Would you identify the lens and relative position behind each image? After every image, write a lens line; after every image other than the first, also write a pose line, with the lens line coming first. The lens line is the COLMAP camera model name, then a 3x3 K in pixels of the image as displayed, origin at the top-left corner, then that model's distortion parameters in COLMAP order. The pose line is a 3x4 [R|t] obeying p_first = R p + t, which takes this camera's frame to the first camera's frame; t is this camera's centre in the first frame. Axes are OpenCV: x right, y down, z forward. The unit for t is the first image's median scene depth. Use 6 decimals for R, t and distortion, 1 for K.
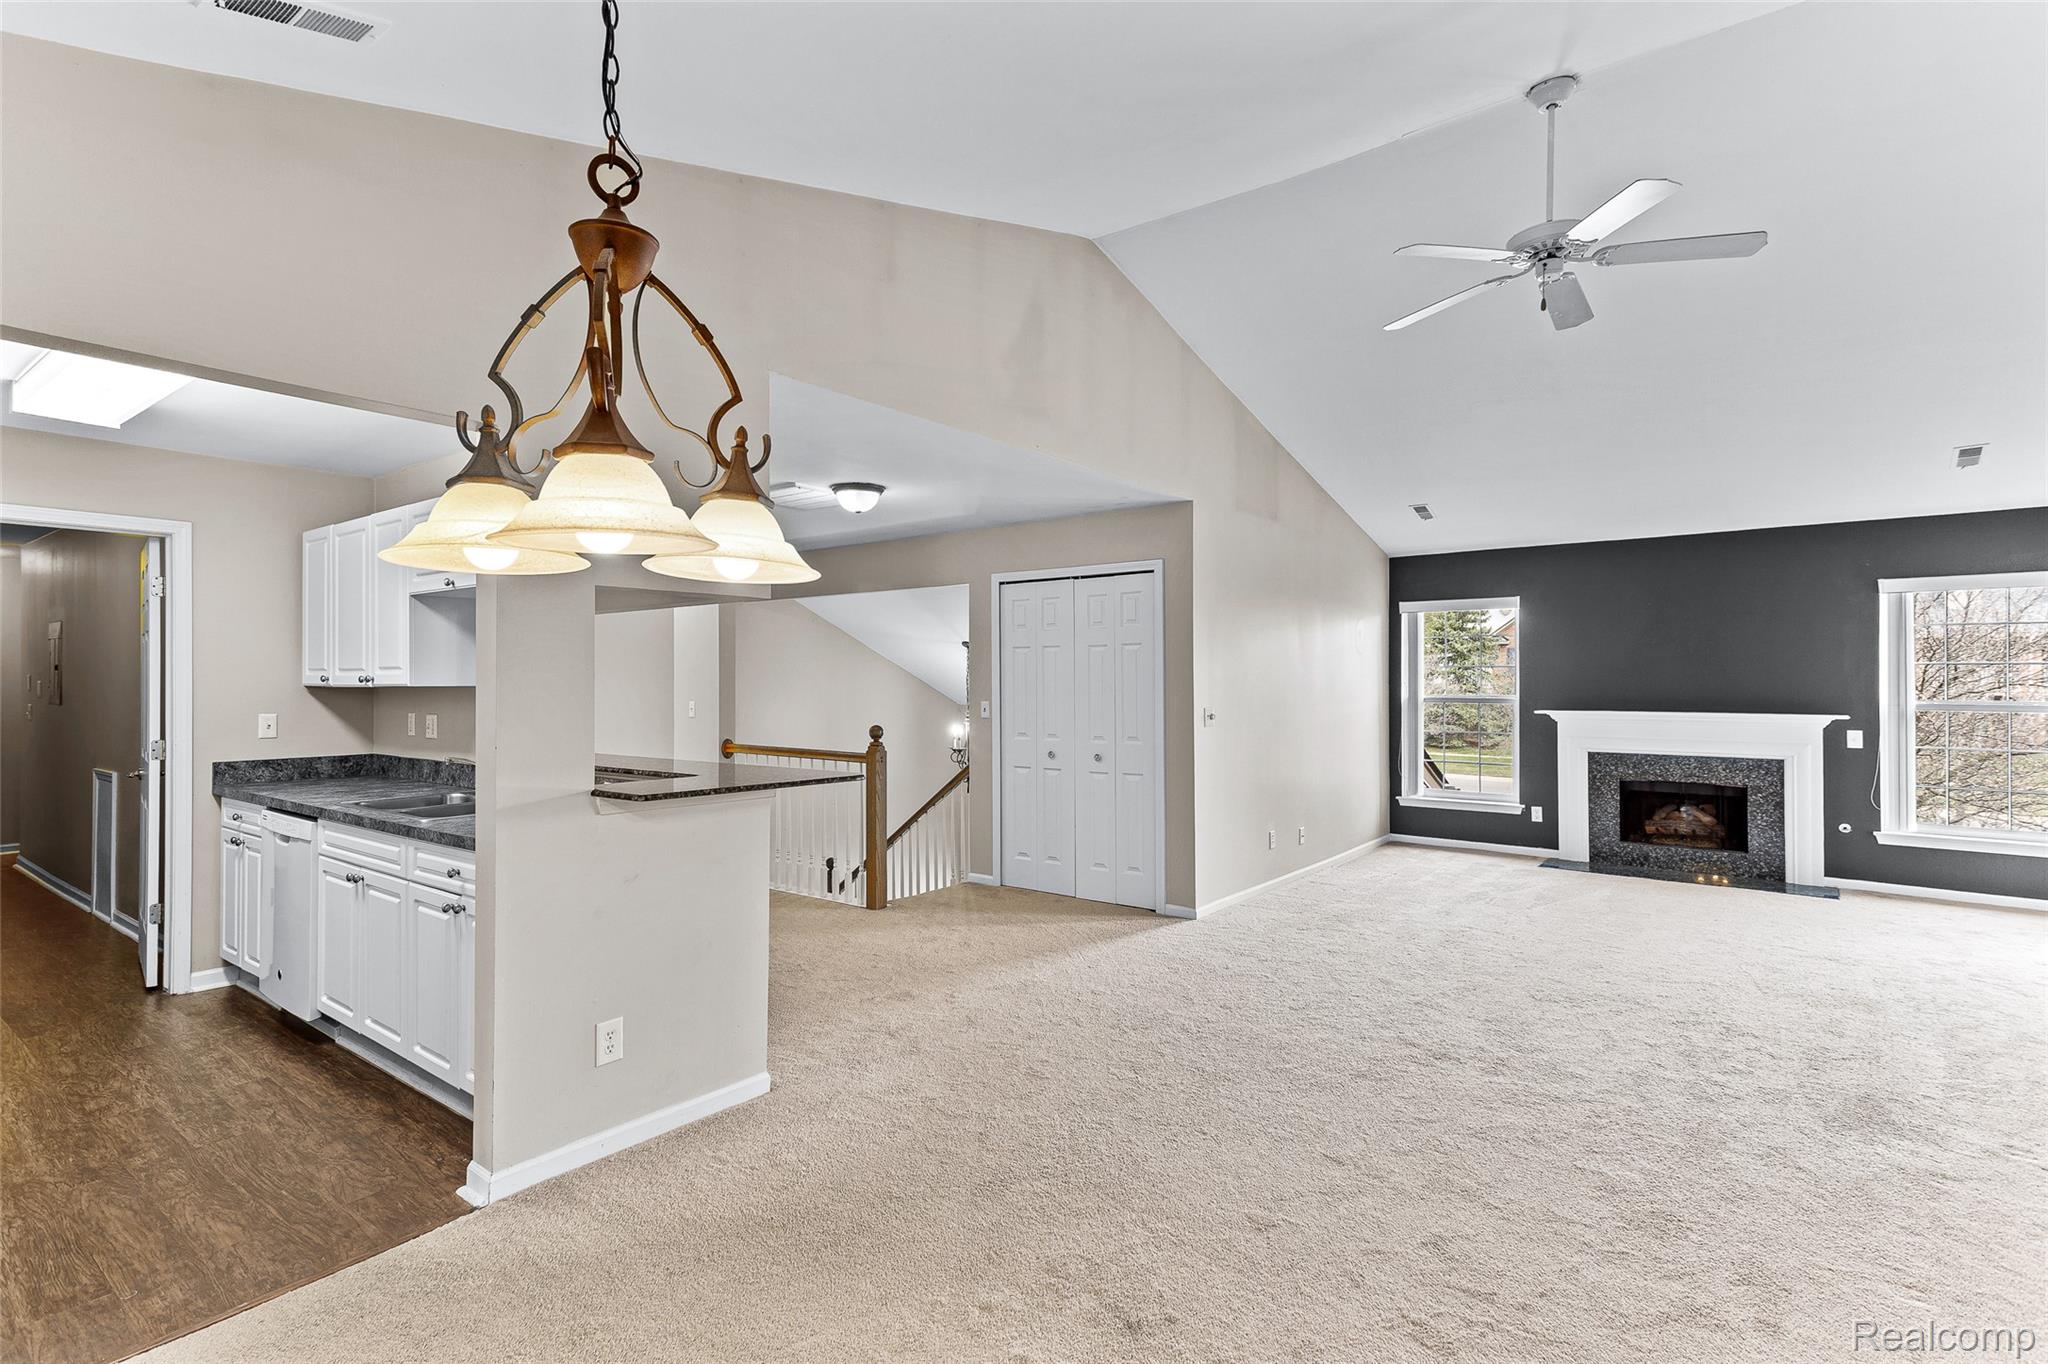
lens RADIAL K [[995.8, 0, 1009.9], [0, 995.8, 675.1], [0, 0, 1]] dist [0.034828, 0.000033]
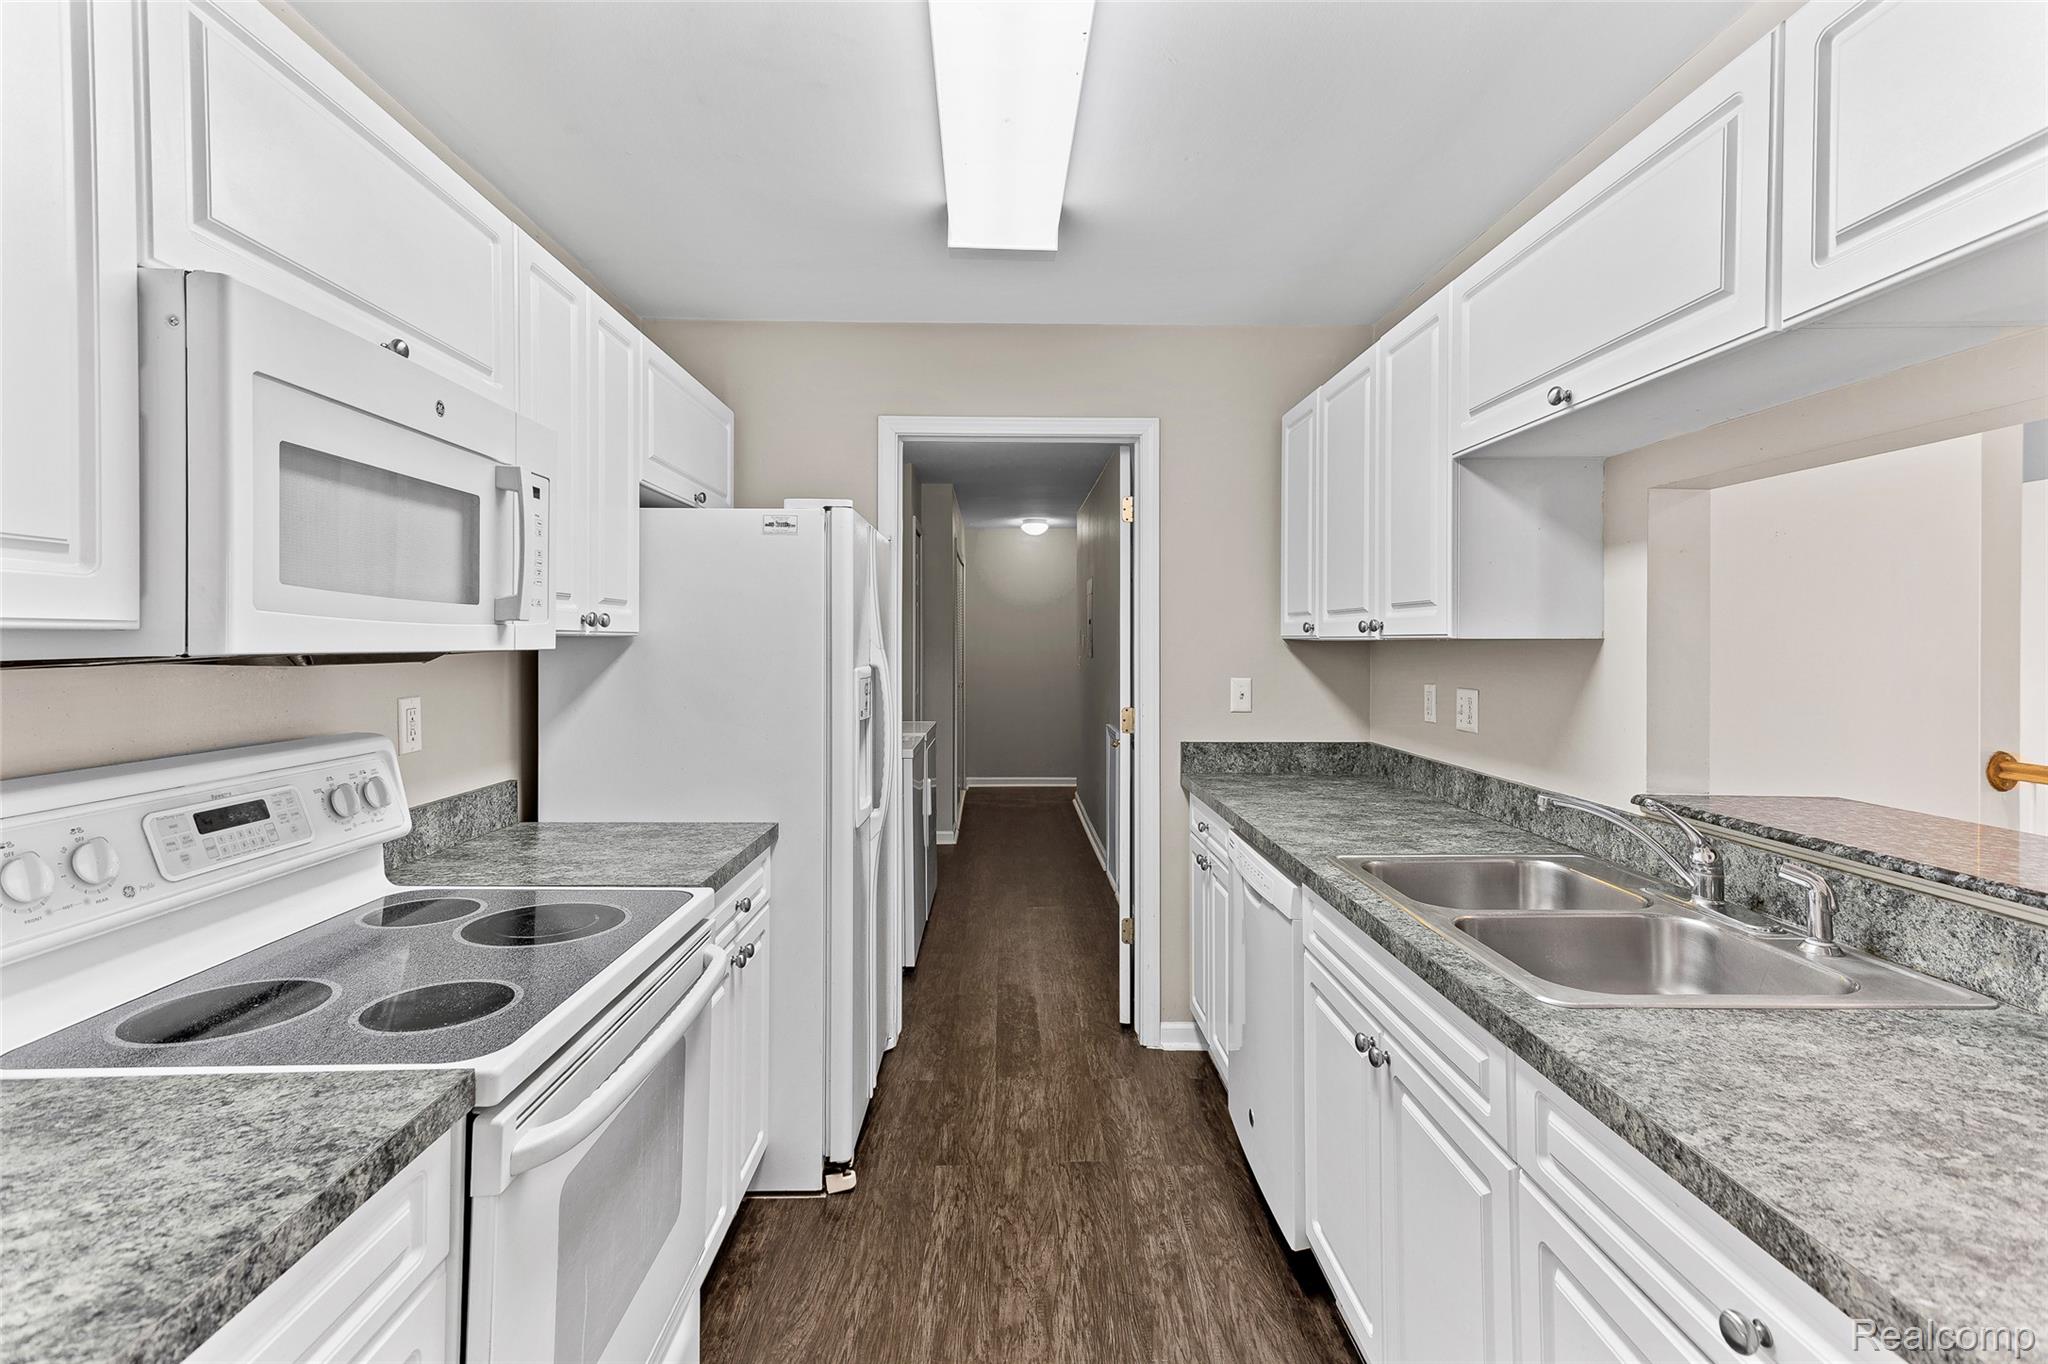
lens RADIAL K [[966.5, 0, 1016.1], [0, 966.5, 646.0], [0, 0, 1]] dist [0.028383, 0.000240]
pose [[0.636469, 0.007611, -0.771265, -0.223139], [0.000826, 0.999944, 0.010550, 0.006164], [0.771302, -0.007352, 0.636427, 0.323213]]
